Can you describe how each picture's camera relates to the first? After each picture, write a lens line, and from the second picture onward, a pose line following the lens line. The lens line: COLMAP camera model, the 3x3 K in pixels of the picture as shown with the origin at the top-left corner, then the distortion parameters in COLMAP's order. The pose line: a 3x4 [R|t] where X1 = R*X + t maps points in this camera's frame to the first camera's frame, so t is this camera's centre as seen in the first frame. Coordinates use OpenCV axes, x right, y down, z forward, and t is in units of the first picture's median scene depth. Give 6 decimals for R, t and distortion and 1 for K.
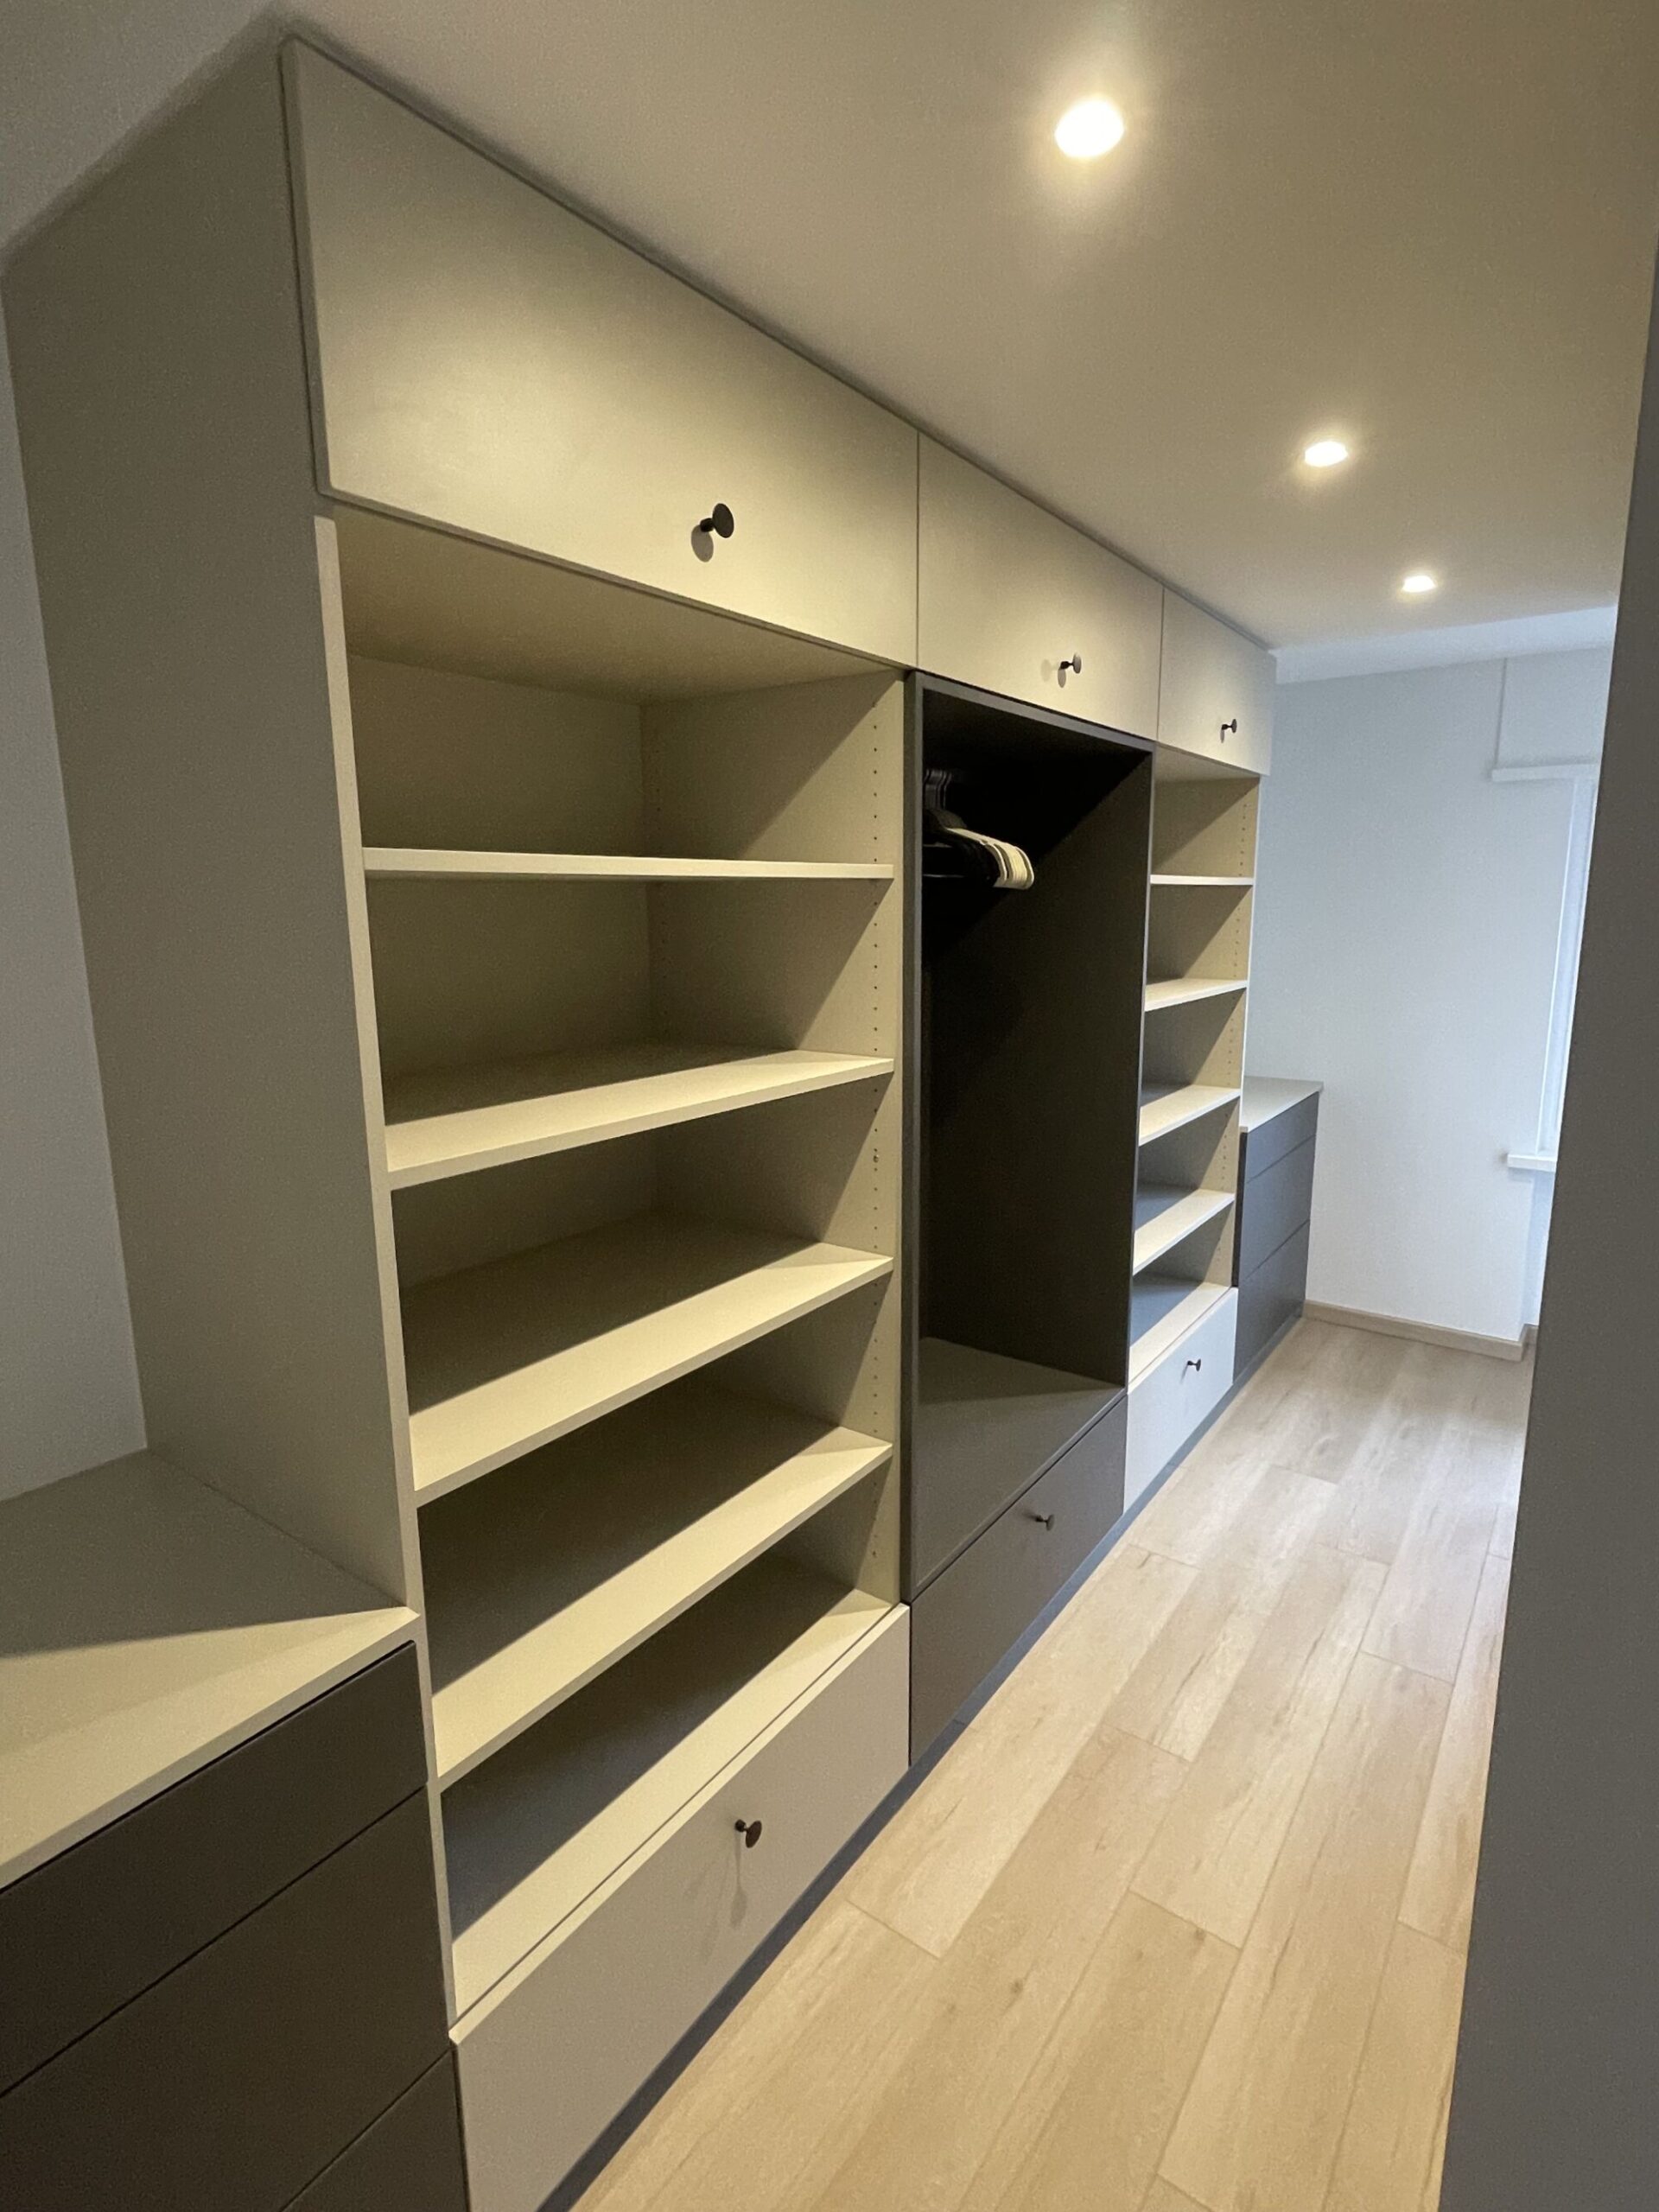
lens RADIAL K [[1117.5, 0, 834.5], [0, 1117.5, 1105.4], [0, 0, 1]] dist [-0.000820, -0.000736]
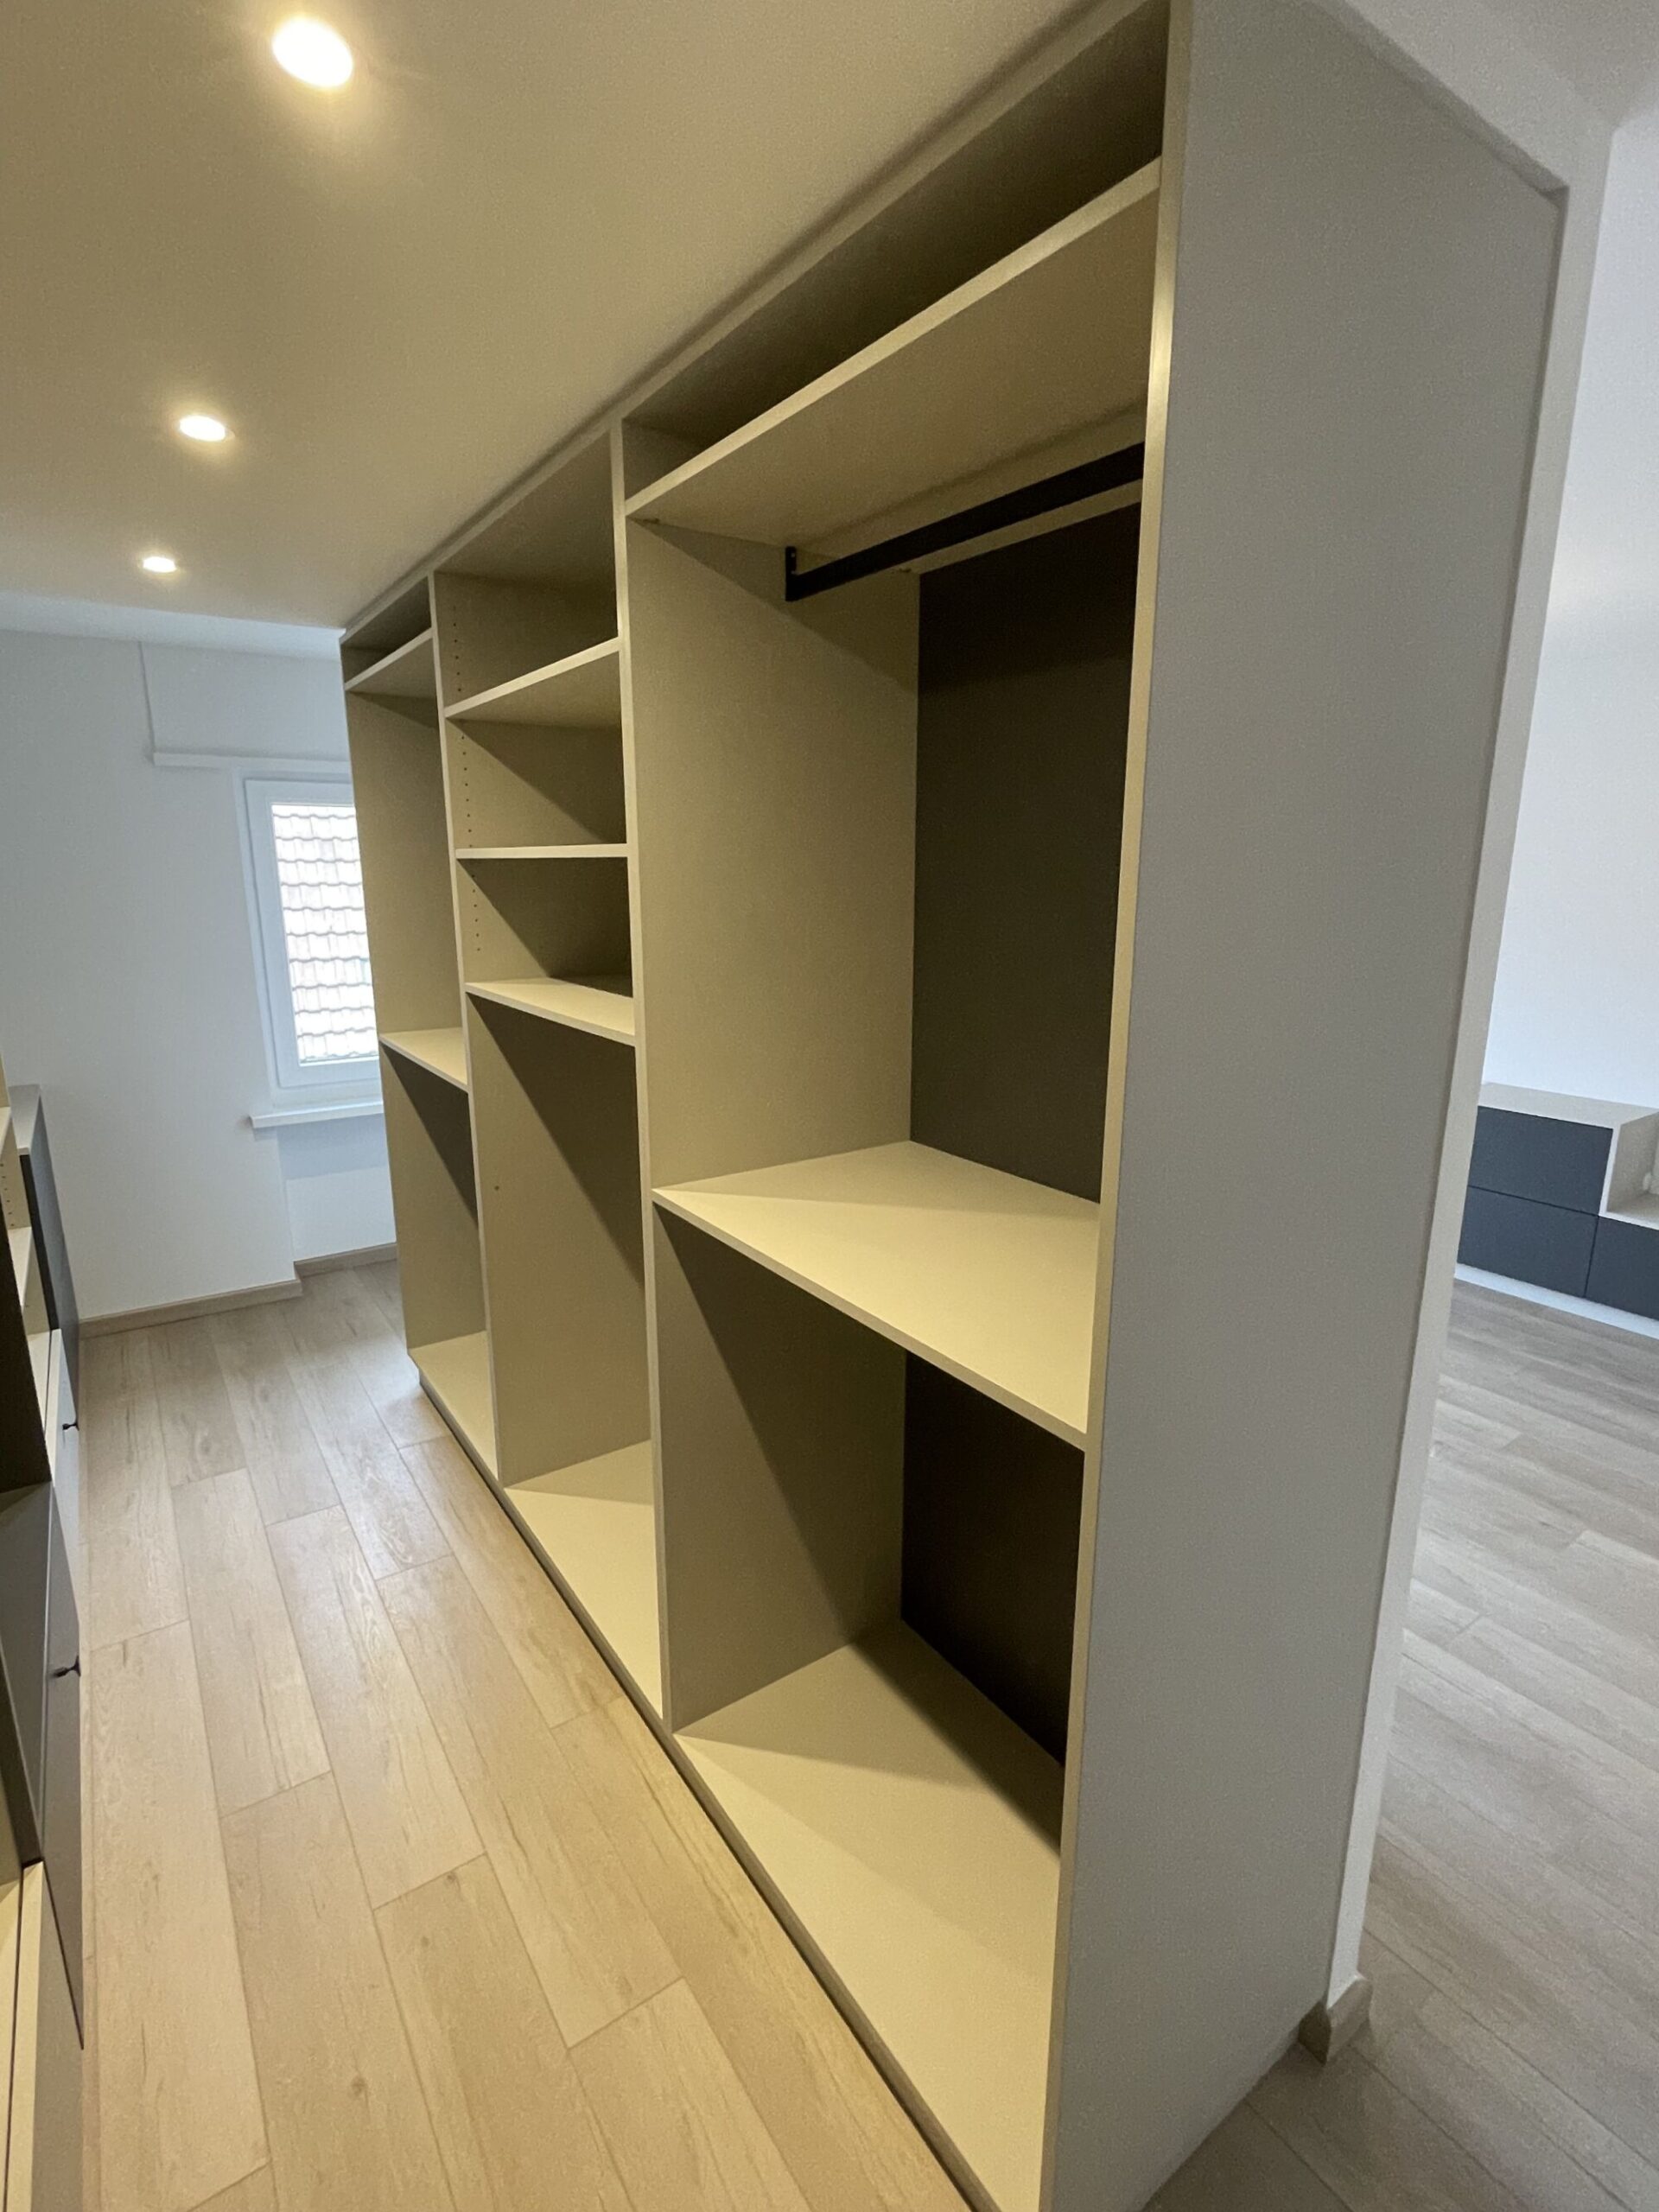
lens RADIAL K [[1063.5, 0, 840.7], [0, 1063.5, 1105.9], [0, 0, 1]] dist [-0.001975, 0.000194]
pose [[0.321529, -0.202257, 0.925047, -0.182316], [0.167412, 0.973674, 0.154700, -0.034370], [-0.931983, 0.105123, 0.346924, 0.122936]]
